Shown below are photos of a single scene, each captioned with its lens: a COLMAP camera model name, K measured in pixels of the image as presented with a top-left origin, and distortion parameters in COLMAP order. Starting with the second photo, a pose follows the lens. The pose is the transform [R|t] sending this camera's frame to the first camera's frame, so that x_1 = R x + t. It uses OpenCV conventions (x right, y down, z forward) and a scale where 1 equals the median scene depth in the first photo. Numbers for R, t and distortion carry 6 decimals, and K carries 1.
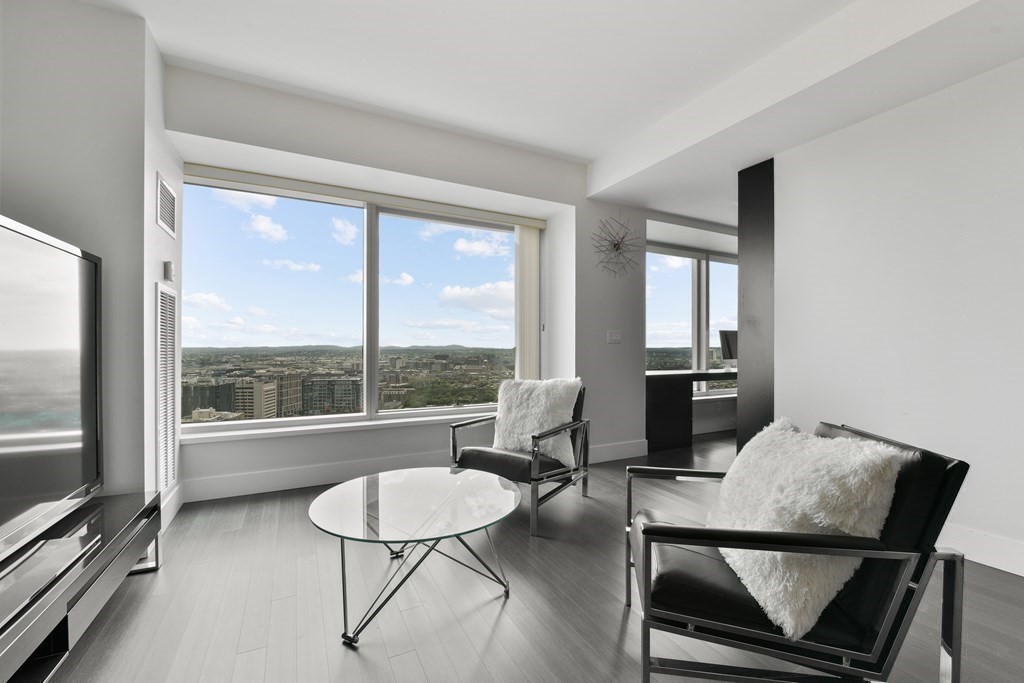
lens RADIAL K [[428.0, 0, 515.0], [0, 428.0, 346.8], [0, 0, 1]] dist [-0.014713, -0.000080]
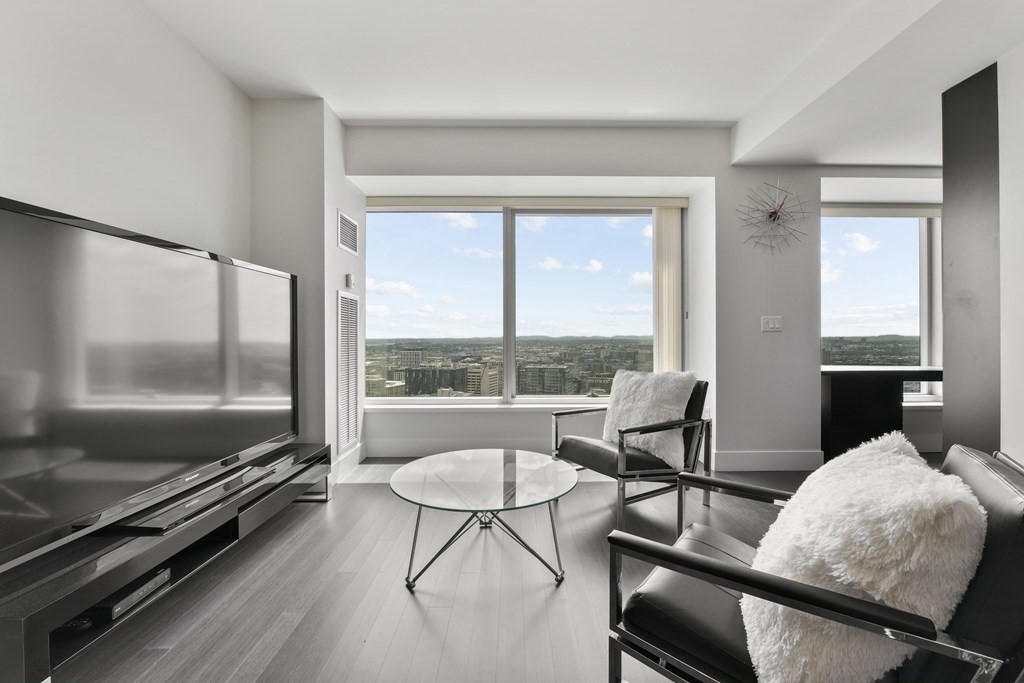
lens RADIAL K [[423.7, 0, 513.9], [0, 423.7, 336.7], [0, 0, 1]] dist [-0.013137, -0.000168]
pose [[0.891444, -0.004697, -0.453107, 0.238195], [0.004558, 0.999989, -0.001398, 0.000500], [0.453108, -0.000819, 0.891455, 0.046190]]
